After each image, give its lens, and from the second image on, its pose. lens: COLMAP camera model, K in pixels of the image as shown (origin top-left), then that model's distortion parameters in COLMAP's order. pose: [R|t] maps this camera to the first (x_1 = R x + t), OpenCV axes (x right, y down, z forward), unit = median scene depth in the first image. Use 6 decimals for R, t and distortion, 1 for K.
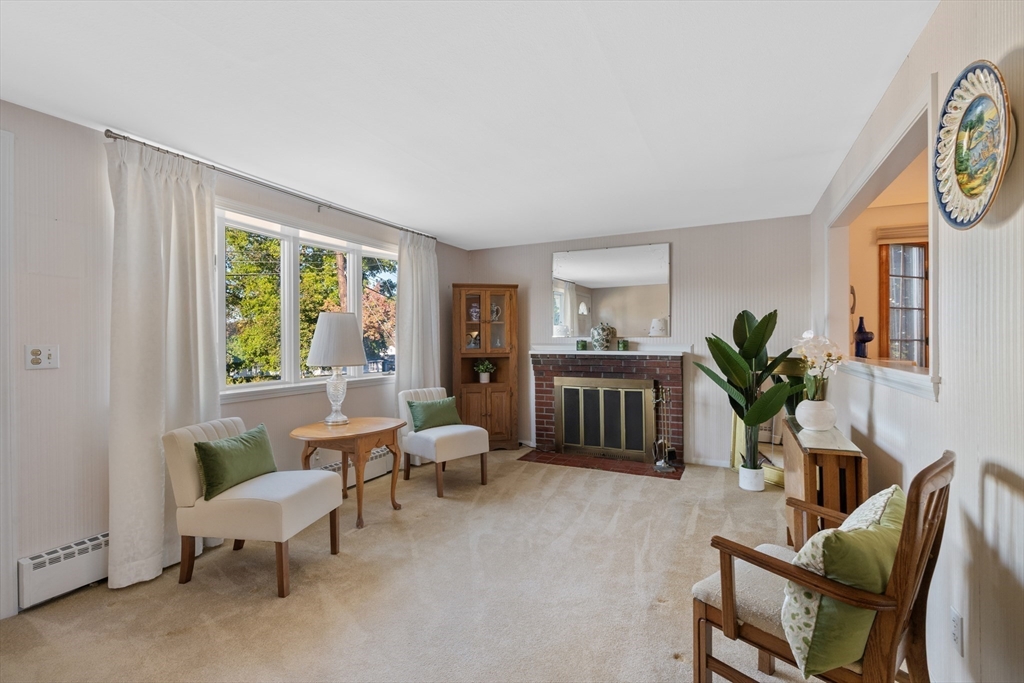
lens RADIAL K [[466.6, 0, 513.4], [0, 466.6, 341.6], [0, 0, 1]] dist [0.002089, 0.000097]
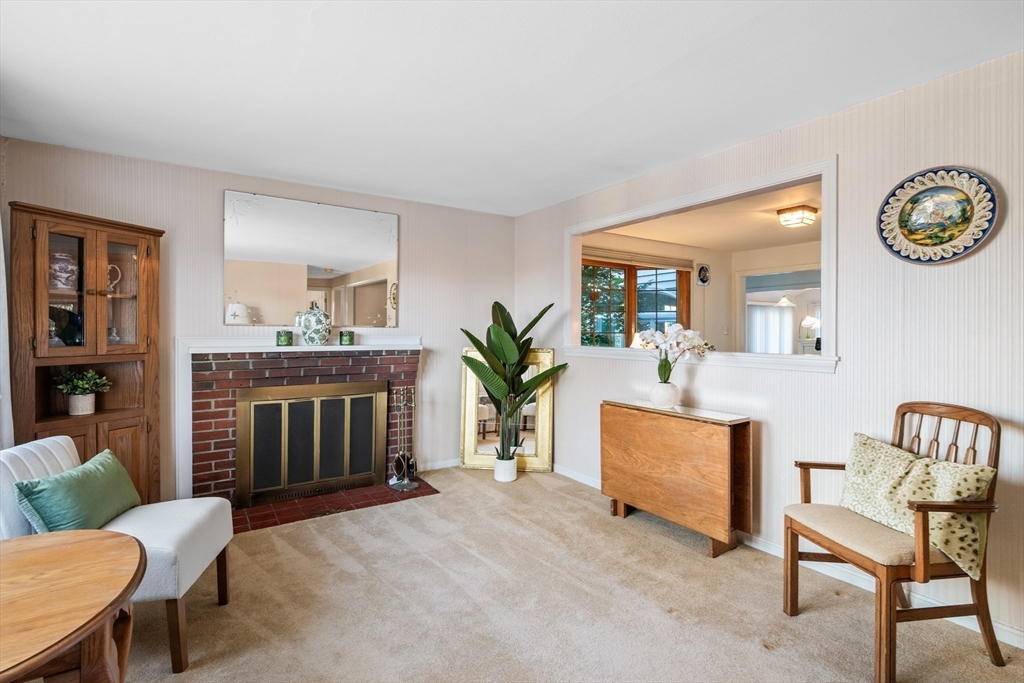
lens RADIAL K [[497.2, 0, 514.8], [0, 497.2, 335.9], [0, 0, 1]] dist [-0.000050, 0.000530]
pose [[0.487636, -0.002985, 0.873042, -0.346801], [-0.001151, 0.999991, 0.004062, 0.001312], [-0.873046, -0.002986, 0.487628, 0.389072]]
